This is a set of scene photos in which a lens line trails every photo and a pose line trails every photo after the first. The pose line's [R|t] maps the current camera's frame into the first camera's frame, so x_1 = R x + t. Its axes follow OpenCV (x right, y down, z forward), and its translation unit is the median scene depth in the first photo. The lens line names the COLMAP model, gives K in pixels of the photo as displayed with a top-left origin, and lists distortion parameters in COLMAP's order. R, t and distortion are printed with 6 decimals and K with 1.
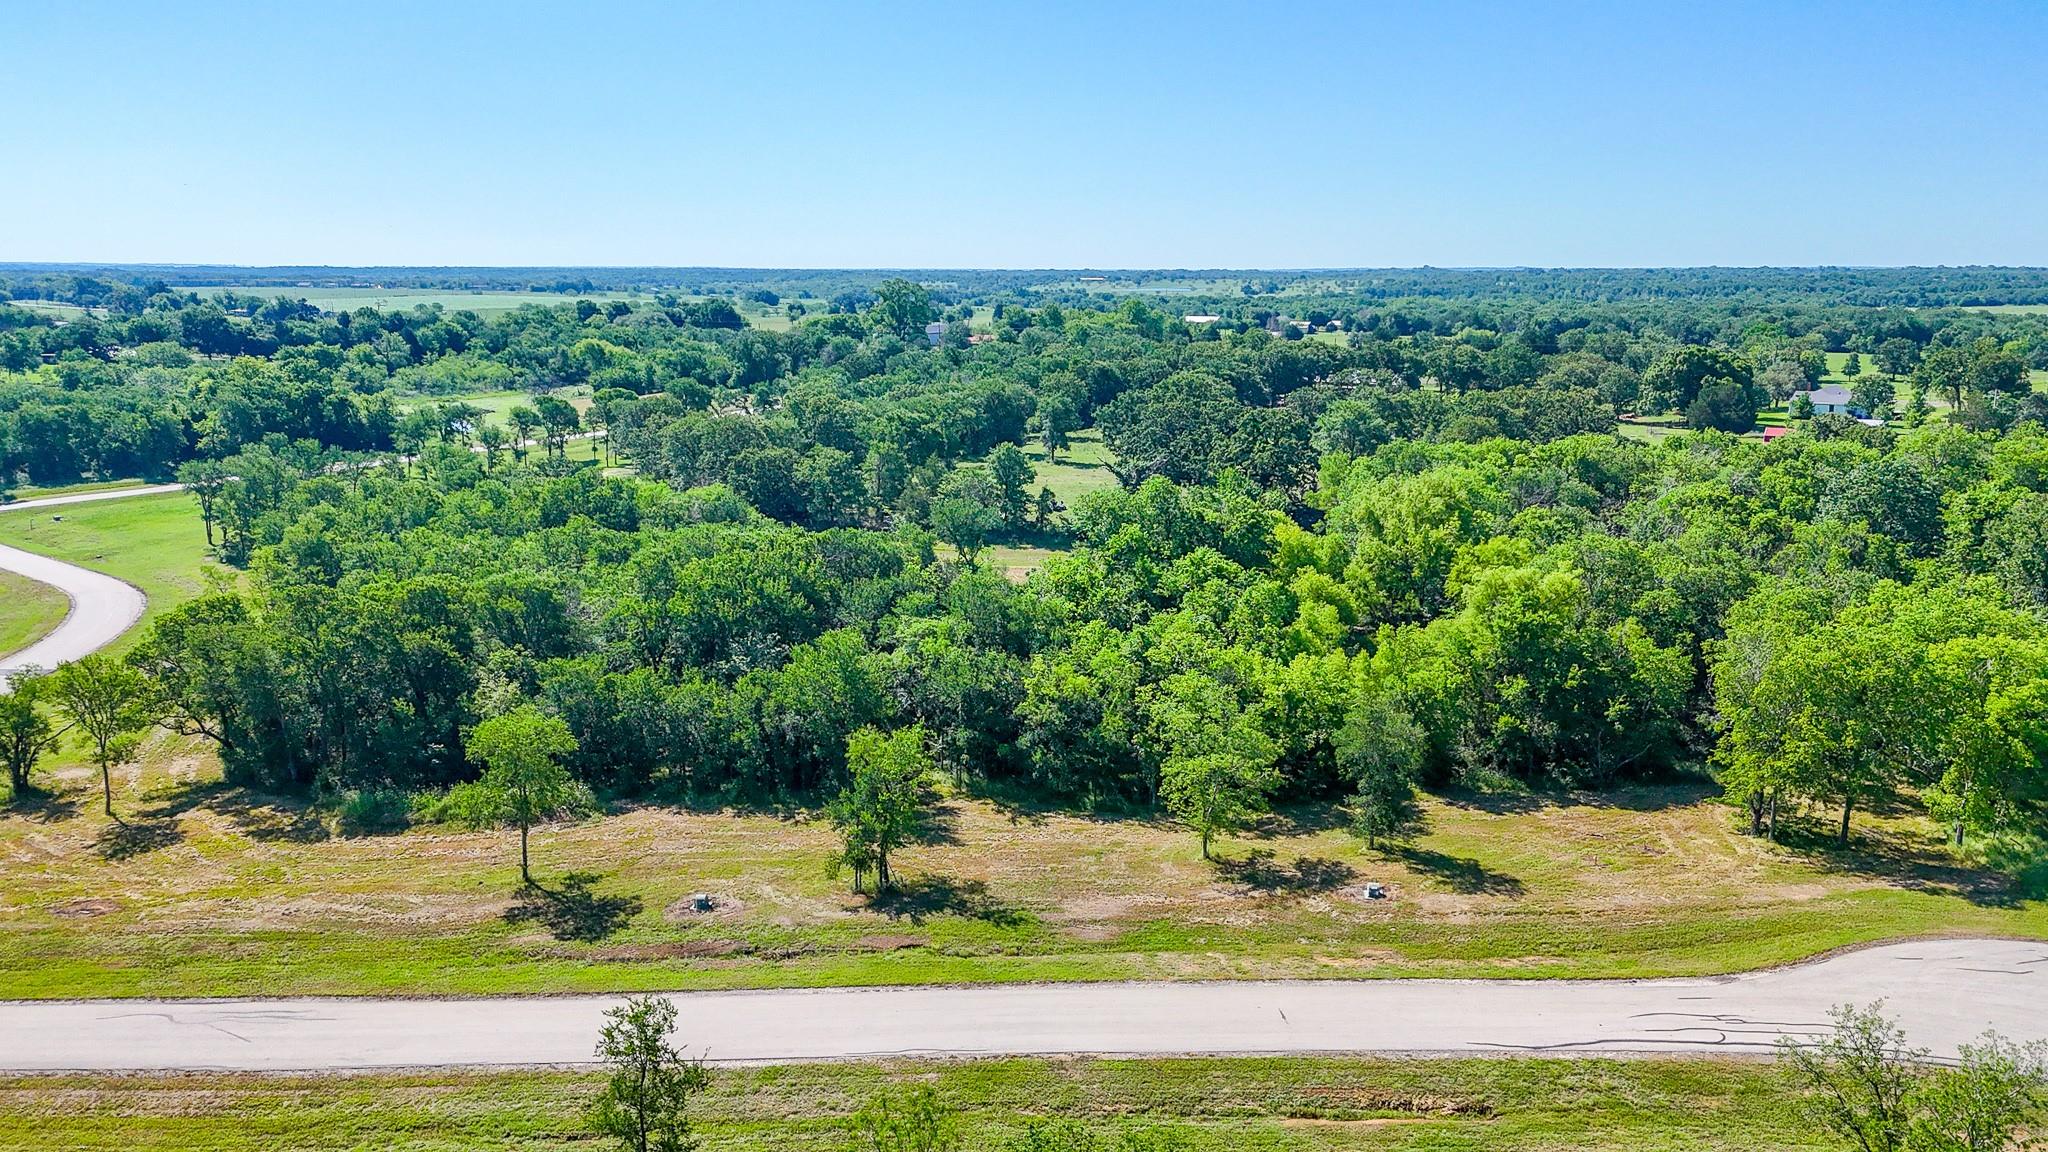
lens RADIAL K [[1519.8, 0, 1024.0], [0, 1519.8, 576.0], [0, 0, 1]] dist [0.047216, -0.012778]
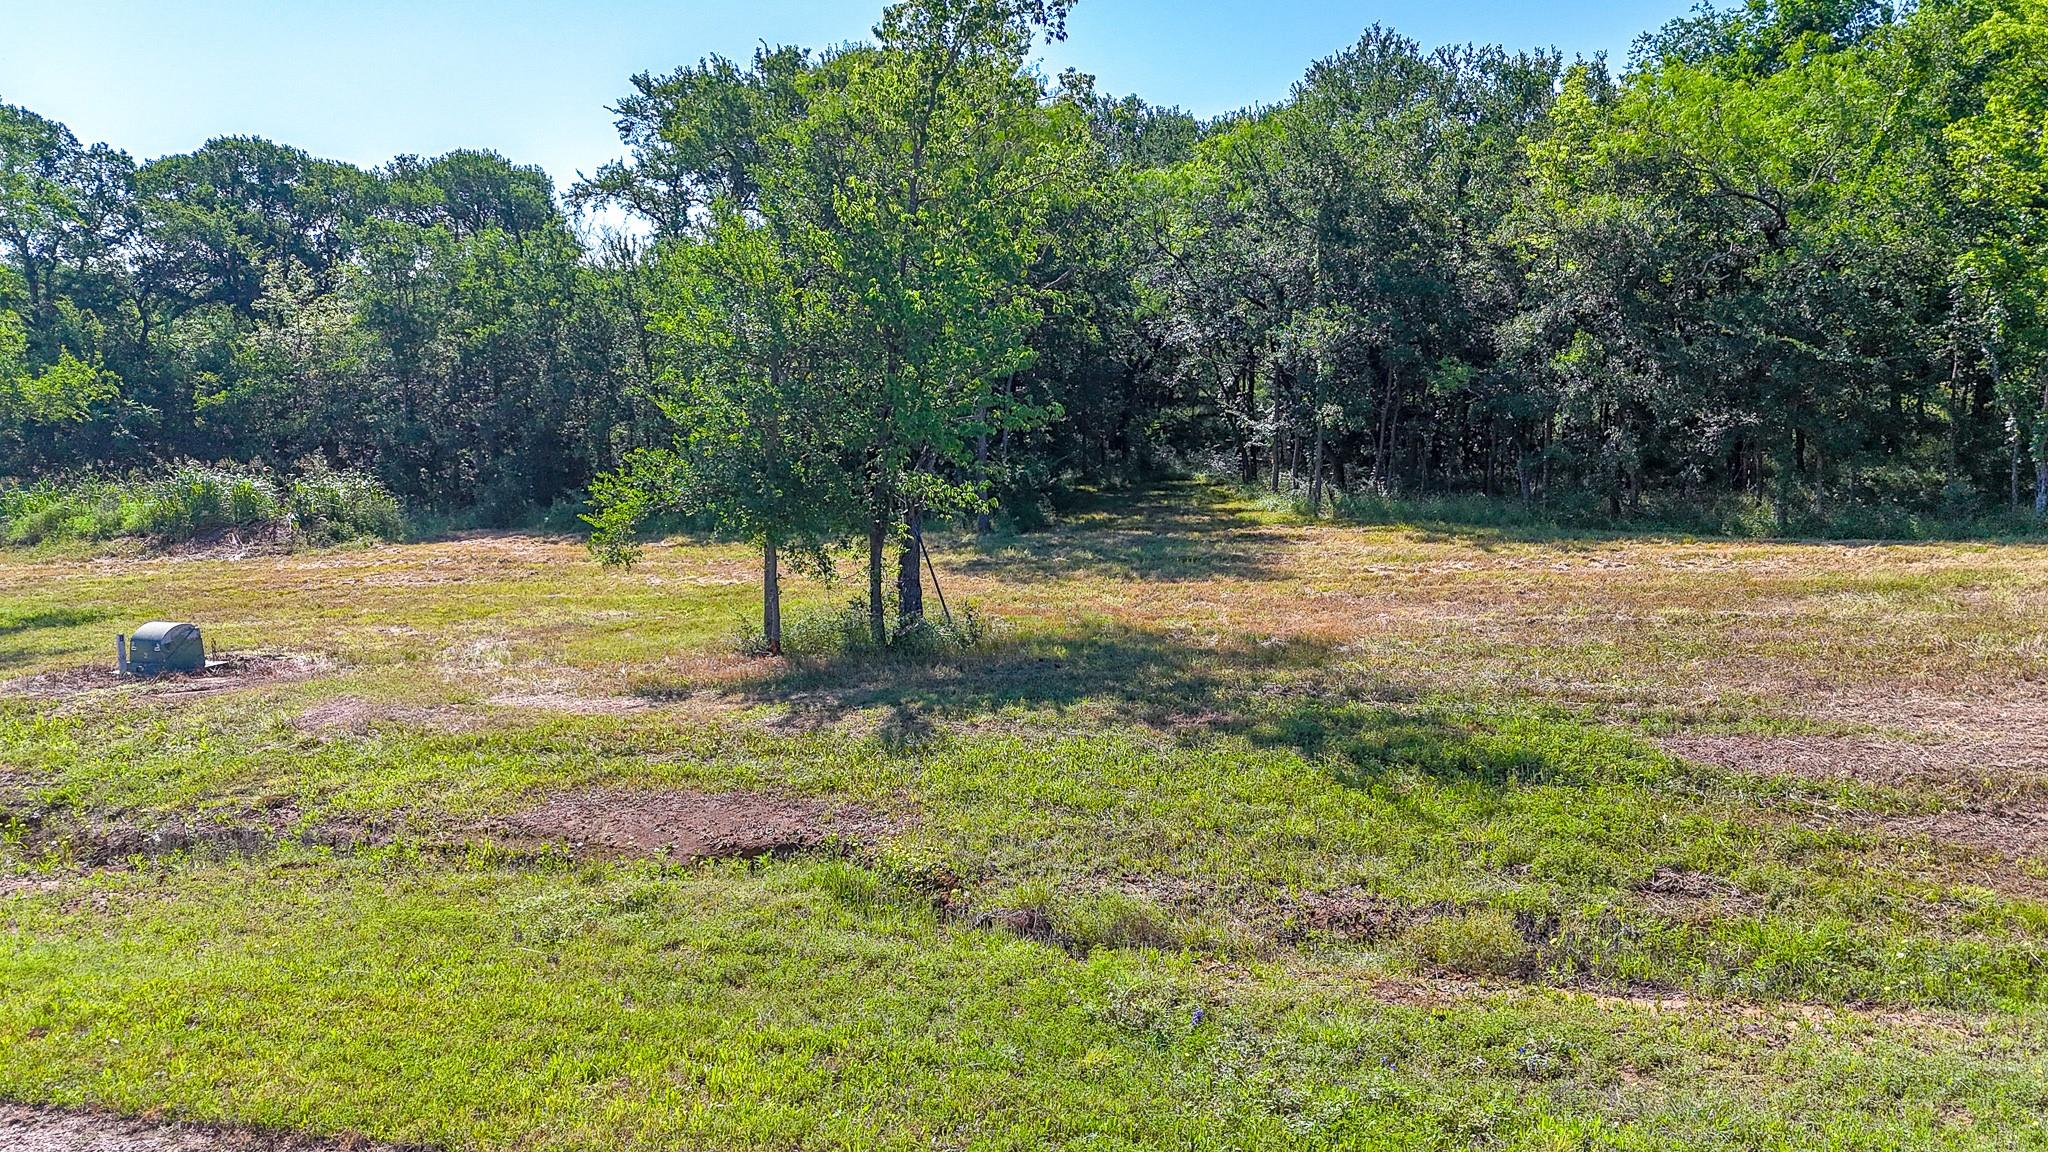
lens RADIAL K [[1498.1, 0, 1032.7], [0, 1498.1, 570.3], [0, 0, 1]] dist [0.078906, -0.083515]
pose [[0.957585, 0.019898, -0.287462, -0.004733], [-0.031334, 0.998888, -0.035234, 0.155540], [0.286441, 0.042747, 0.957144, 0.611550]]
